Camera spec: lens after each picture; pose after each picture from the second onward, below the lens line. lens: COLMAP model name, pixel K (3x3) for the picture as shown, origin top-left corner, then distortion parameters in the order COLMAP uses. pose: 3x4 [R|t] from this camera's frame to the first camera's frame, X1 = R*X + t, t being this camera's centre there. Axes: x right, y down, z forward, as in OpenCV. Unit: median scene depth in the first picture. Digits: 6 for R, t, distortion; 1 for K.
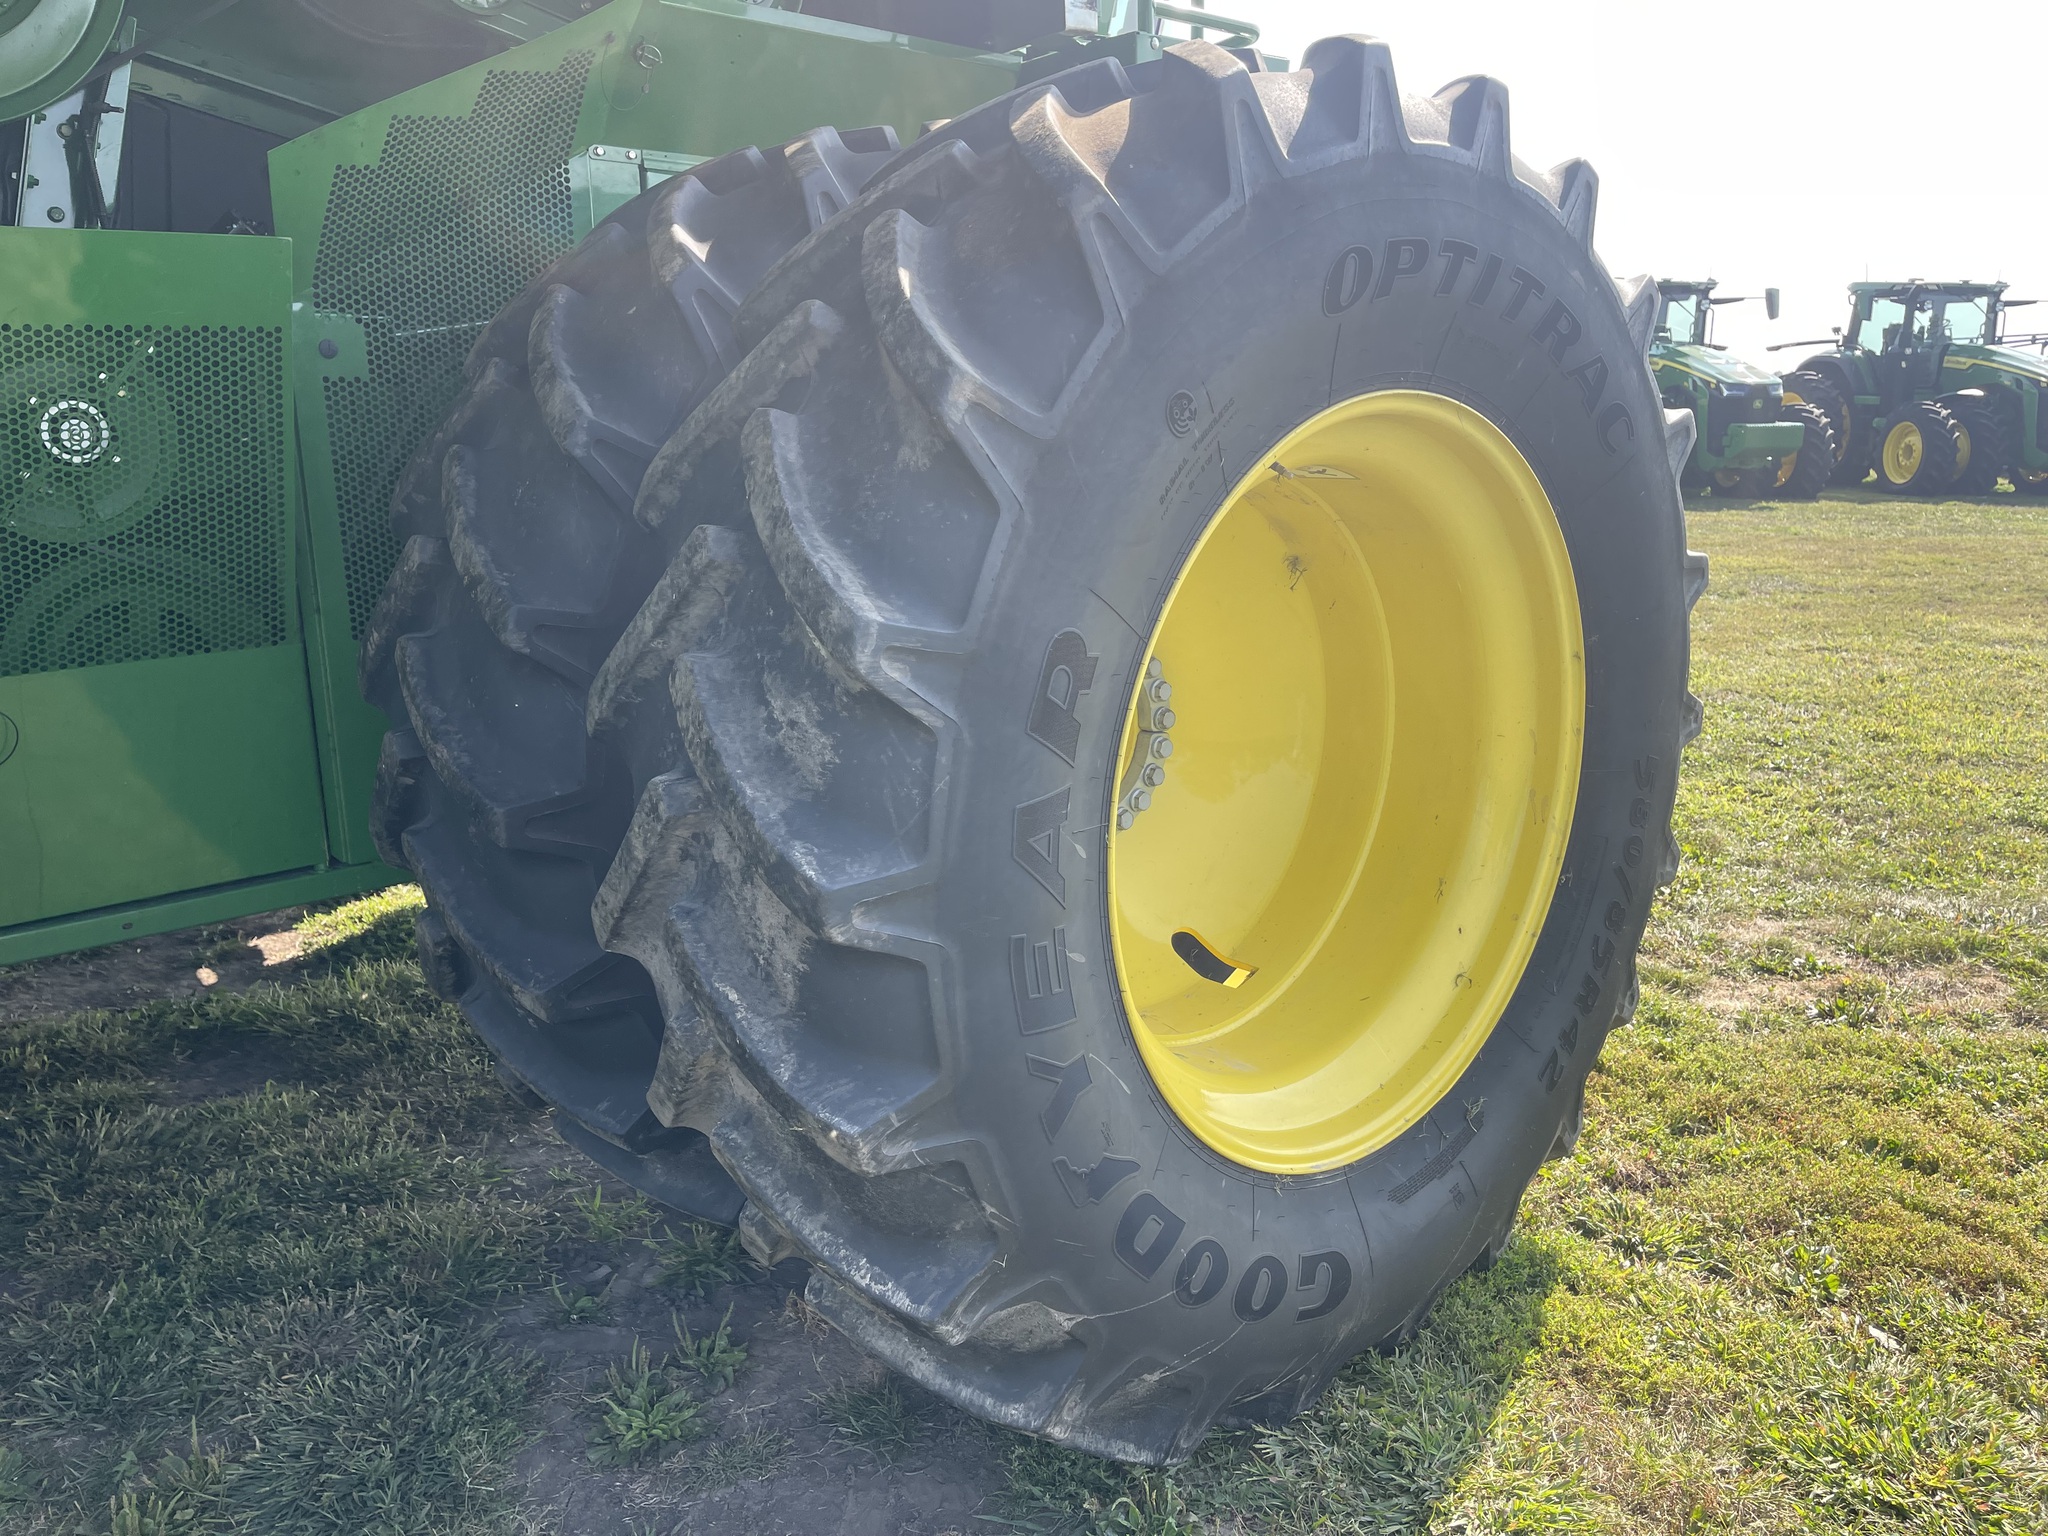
lens RADIAL K [[1553.8, 0, 1033.4], [0, 1553.8, 782.6], [0, 0, 1]] dist [0.074568, -0.114194]
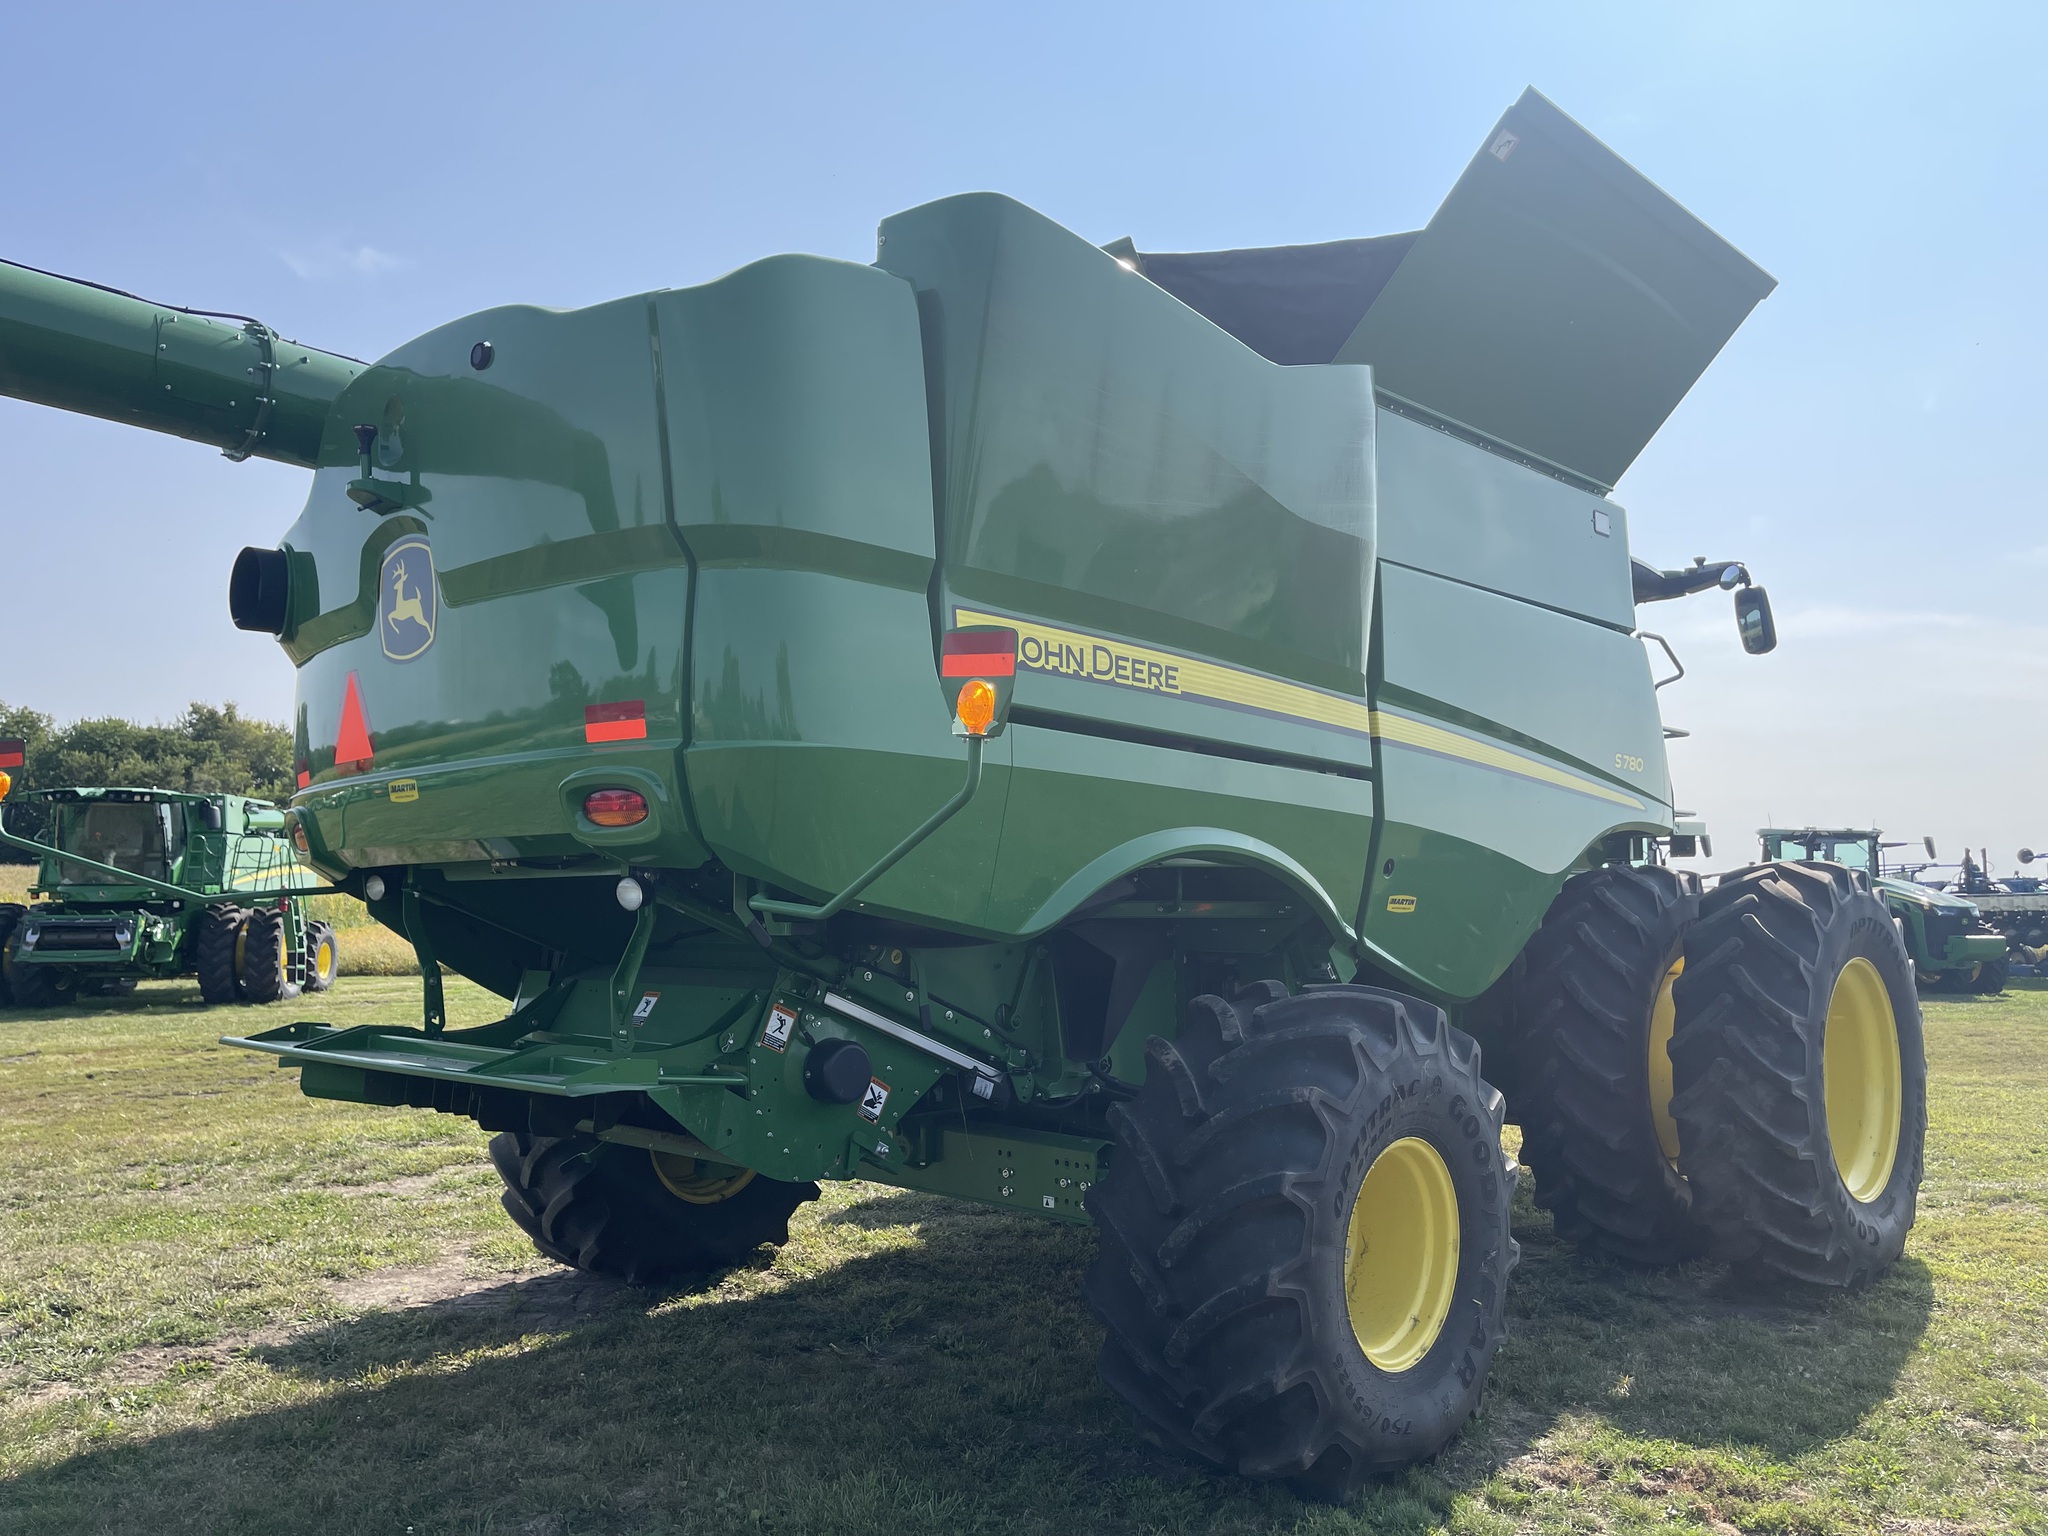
lens RADIAL K [[1553.8, 0, 1033.4], [0, 1553.8, 782.6], [0, 0, 1]] dist [0.074568, -0.114194]
pose [[0.998118, 0.008747, 0.060697, -1.871765], [0.010486, 0.950853, -0.309464, 0.456838], [-0.060421, 0.309518, 0.948972, -2.402976]]
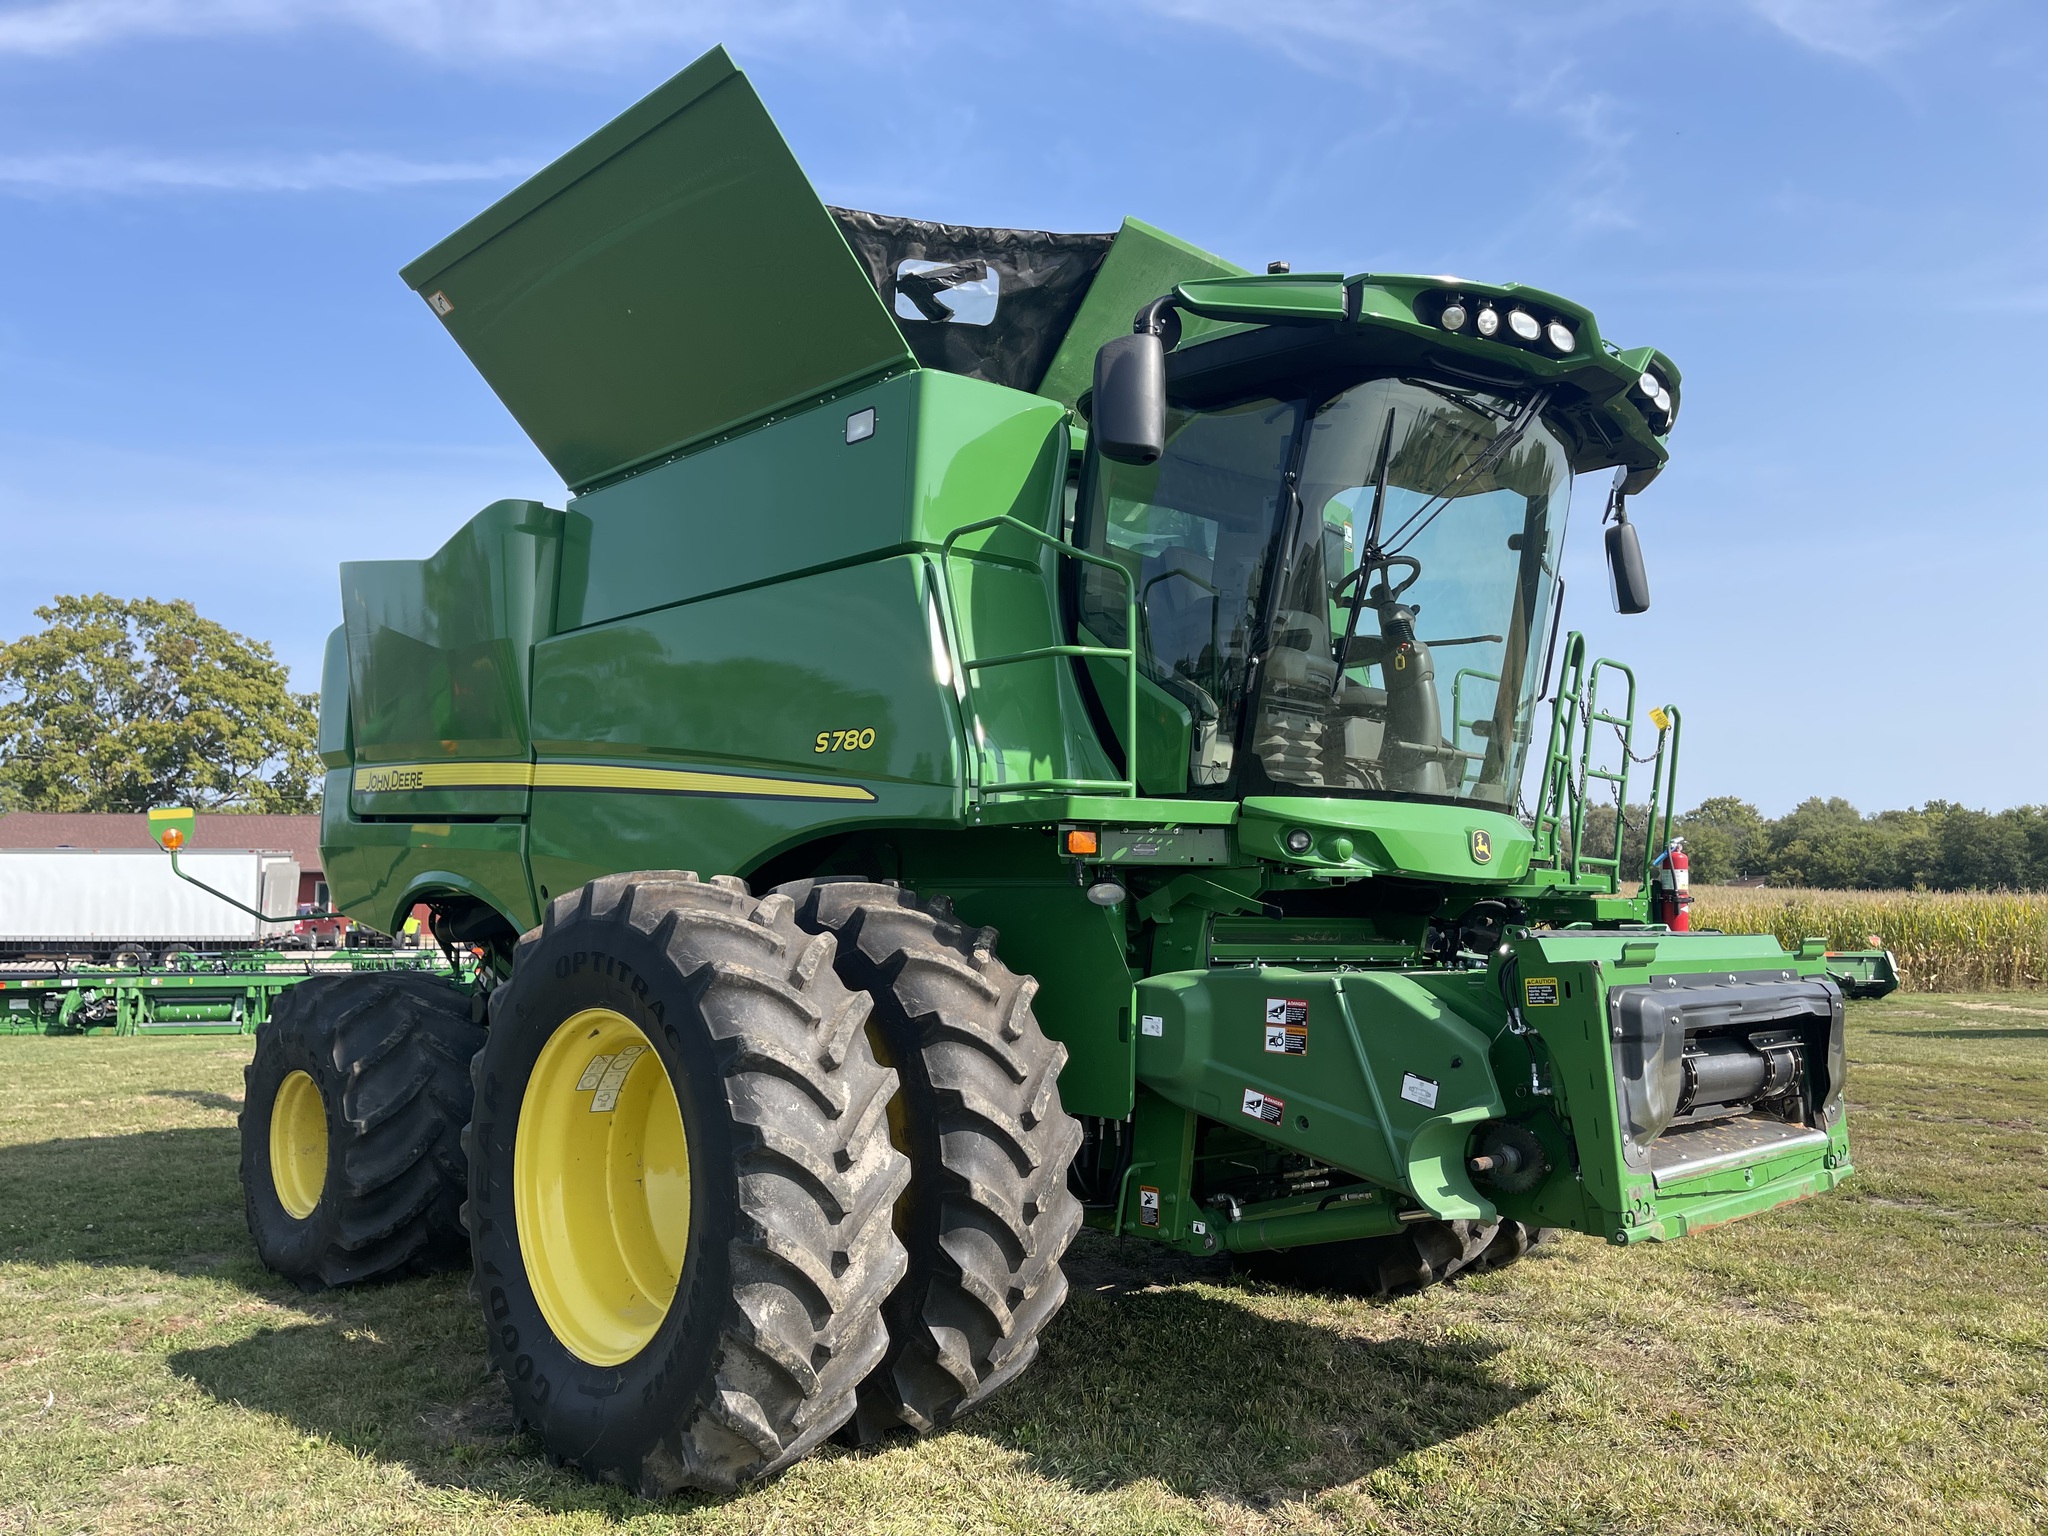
lens RADIAL K [[1560.8, 0, 1045.4], [0, 1560.8, 775.0], [0, 0, 1]] dist [0.088054, -0.109367]
pose [[0.033041, -0.077654, -0.996433, 2.840945], [-0.243362, 0.966345, -0.083379, -0.589030], [0.969373, 0.245249, 0.013031, 1.611022]]
